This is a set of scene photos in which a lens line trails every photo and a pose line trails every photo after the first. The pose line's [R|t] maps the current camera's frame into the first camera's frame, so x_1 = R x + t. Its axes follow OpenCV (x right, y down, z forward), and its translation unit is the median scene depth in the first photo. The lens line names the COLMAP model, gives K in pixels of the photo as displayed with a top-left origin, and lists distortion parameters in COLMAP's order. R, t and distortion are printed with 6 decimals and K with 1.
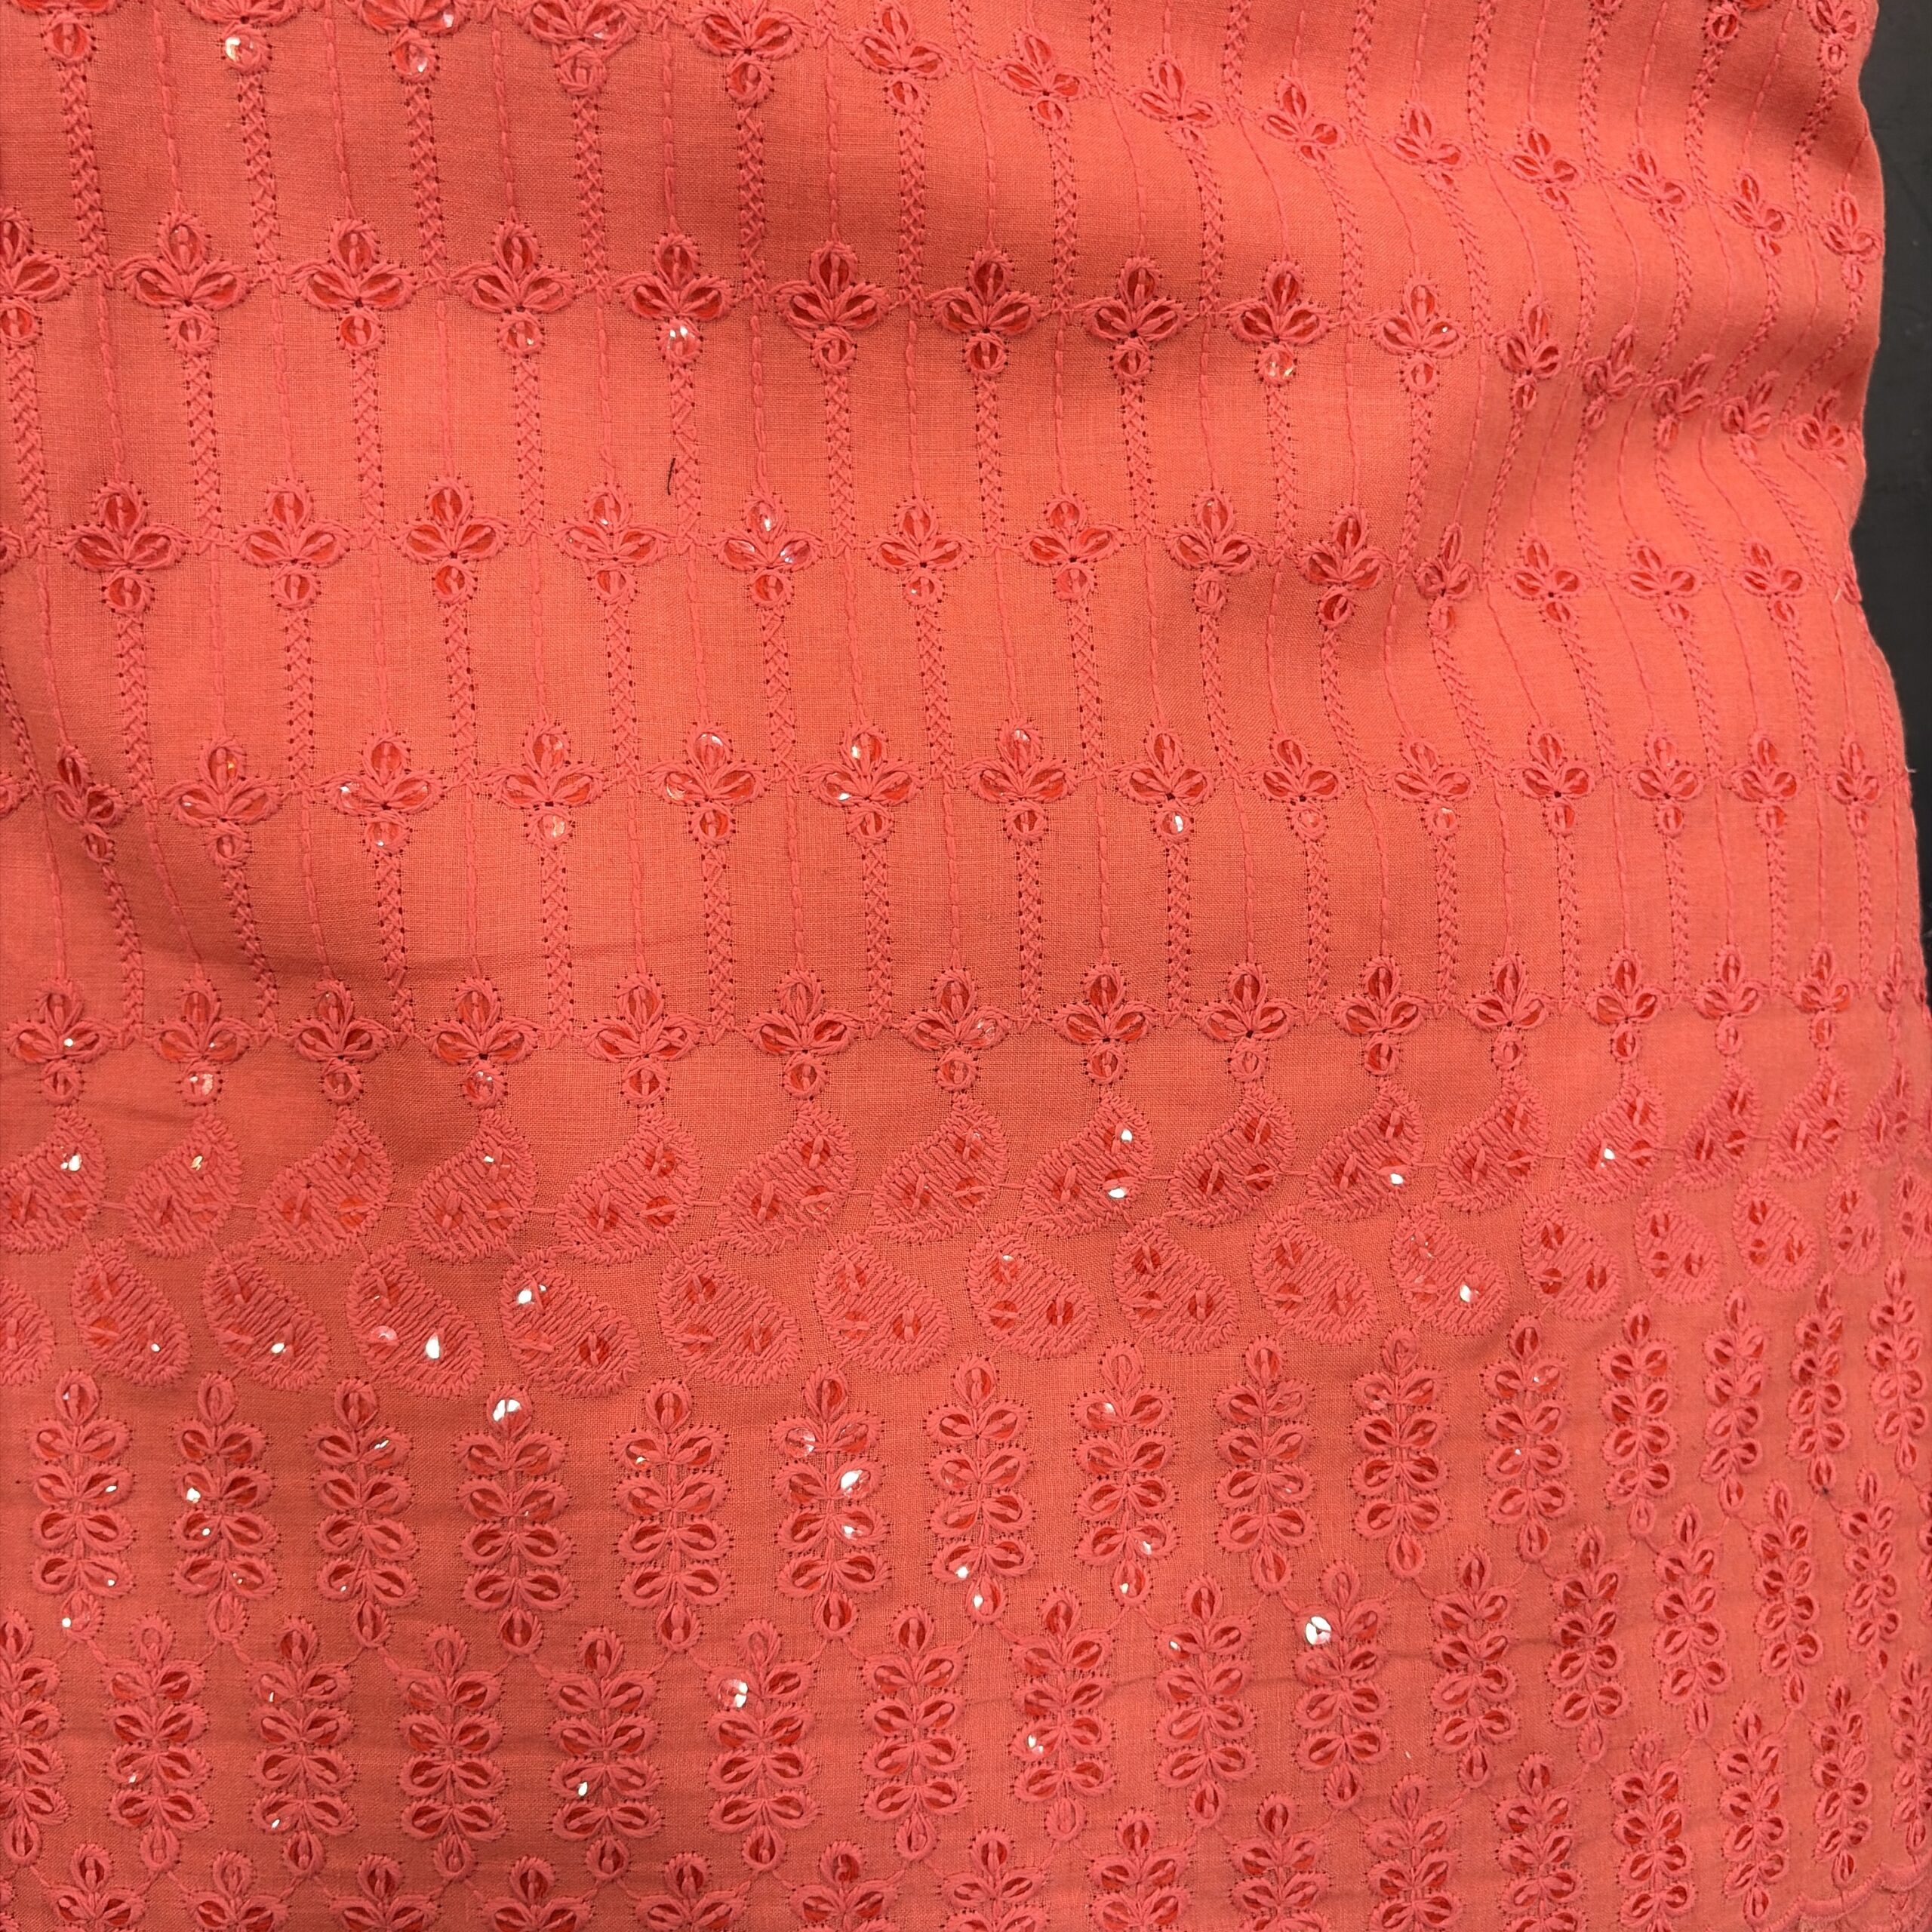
lens RADIAL K [[1984.9, 0, 970.7], [0, 1984.9, 963.6], [0, 0, 1]] dist [-0.003174, 0.000000]
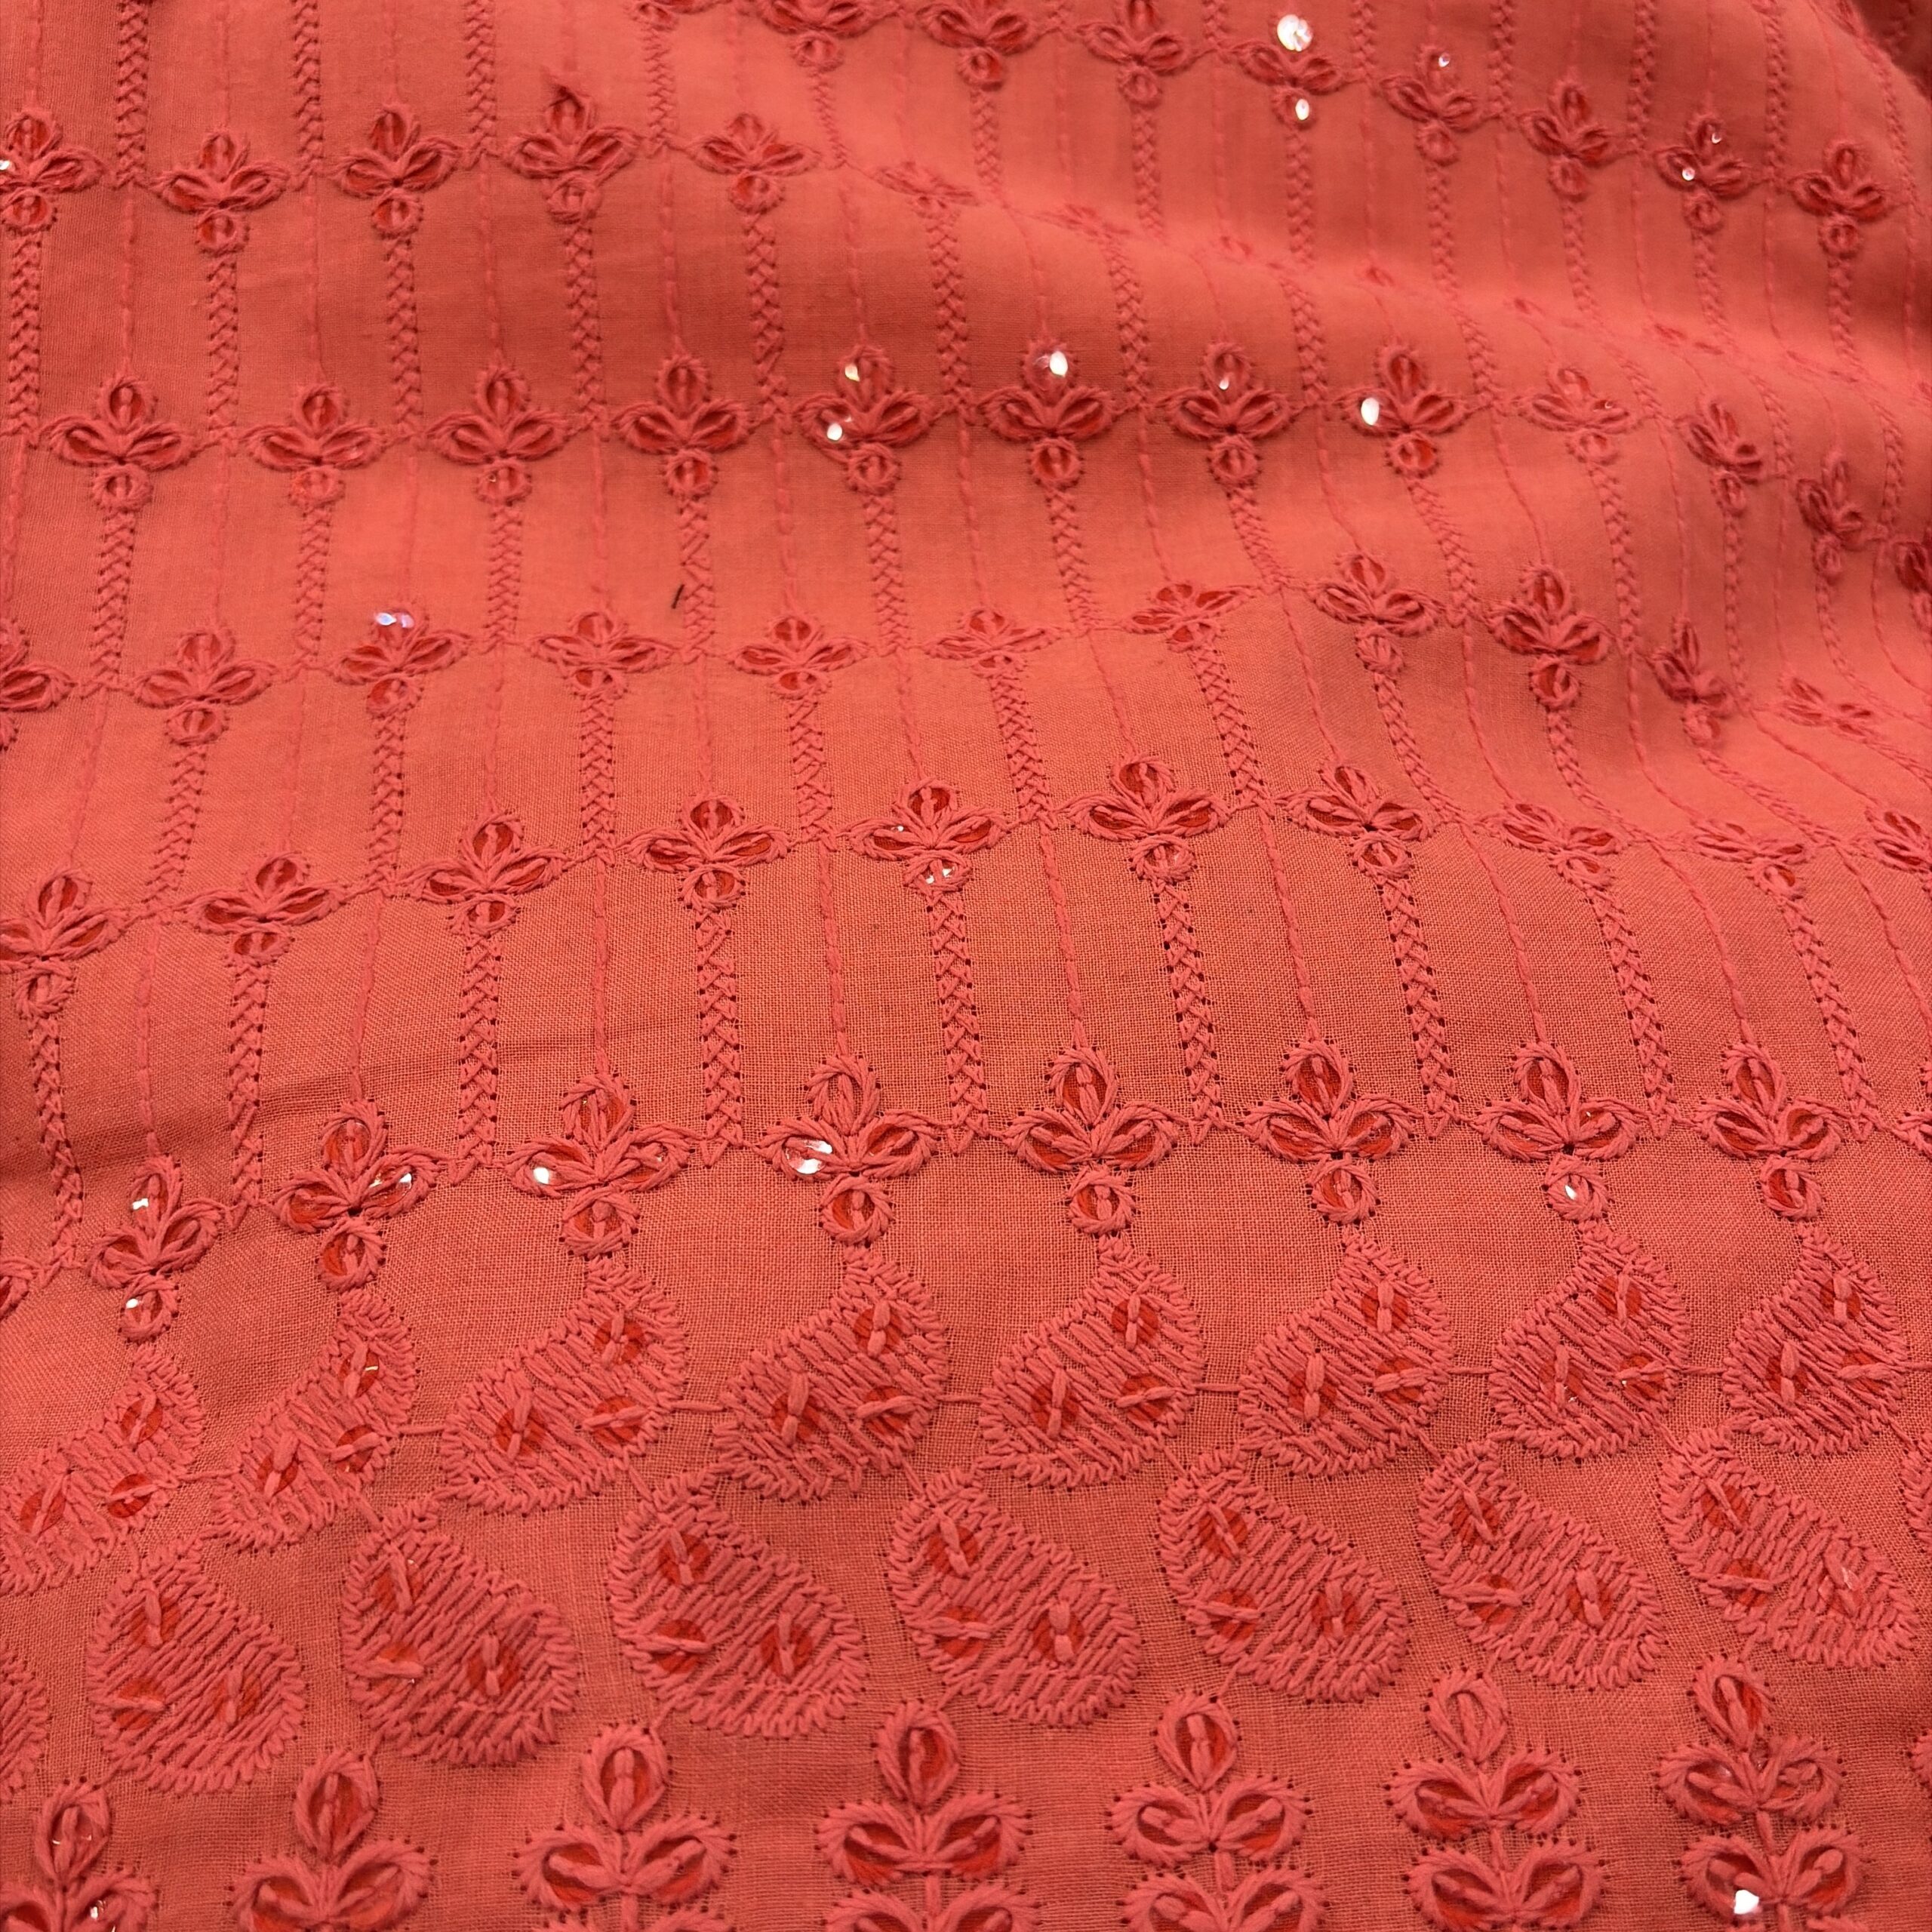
lens RADIAL K [[1984.9, 0, 965.5], [0, 1984.9, 1000.0], [0, 0, 1]] dist [-0.003174, 0.000000]
pose [[0.989897, -0.120841, -0.074166, 0.004735], [0.058441, 0.824327, -0.563090, 0.347434], [0.129181, 0.553067, 0.823061, 0.440324]]
